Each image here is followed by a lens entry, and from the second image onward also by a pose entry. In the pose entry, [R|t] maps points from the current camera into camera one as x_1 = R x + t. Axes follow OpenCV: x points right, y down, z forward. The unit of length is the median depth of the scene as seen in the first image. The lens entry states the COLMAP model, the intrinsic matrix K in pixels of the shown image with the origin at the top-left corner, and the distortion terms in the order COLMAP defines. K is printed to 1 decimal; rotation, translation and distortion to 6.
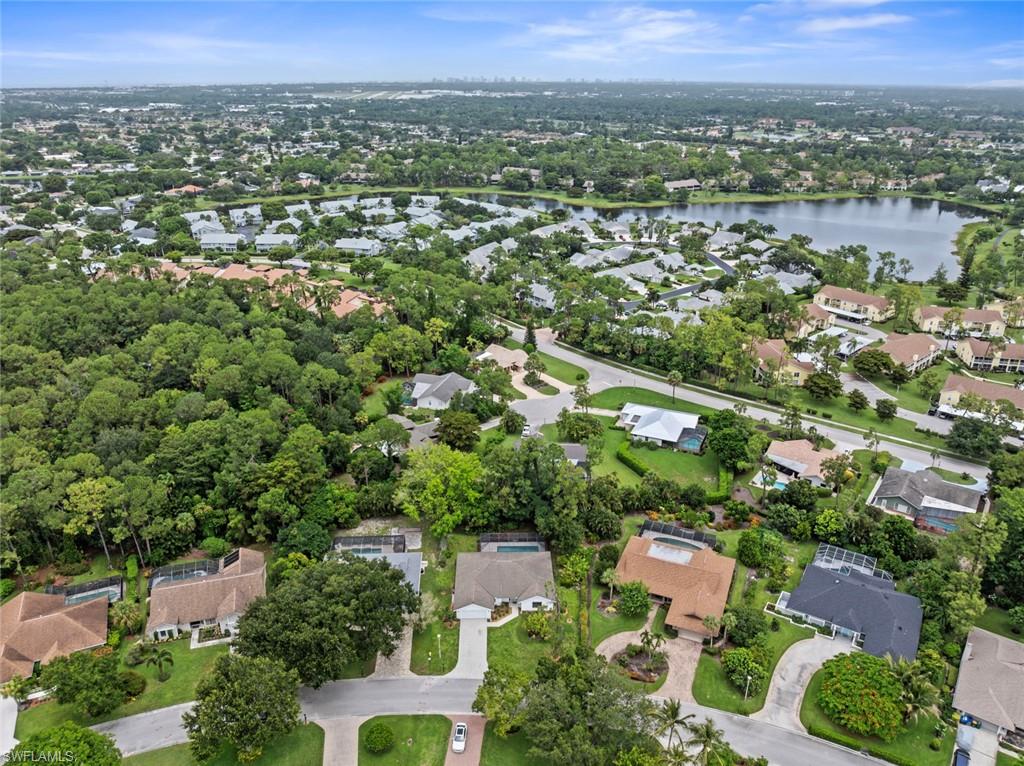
lens RADIAL K [[727.1, 0, 512.7], [0, 727.1, 386.1], [0, 0, 1]] dist [-0.039609, 0.004450]
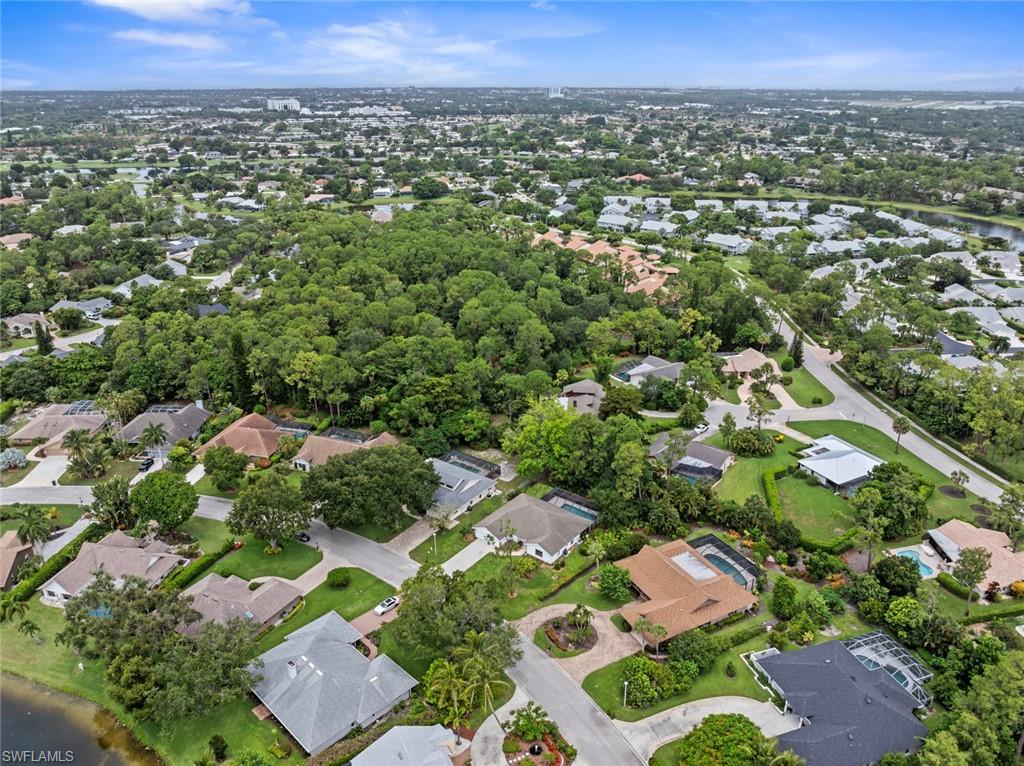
lens RADIAL K [[727.1, 0, 514.2], [0, 727.1, 380.3], [0, 0, 1]] dist [-0.039609, 0.004450]
pose [[0.775646, 0.239354, -0.584023, 0.127690], [-0.246878, 0.966638, 0.068284, -0.002169], [0.580882, 0.091218, 0.808860, 0.019261]]
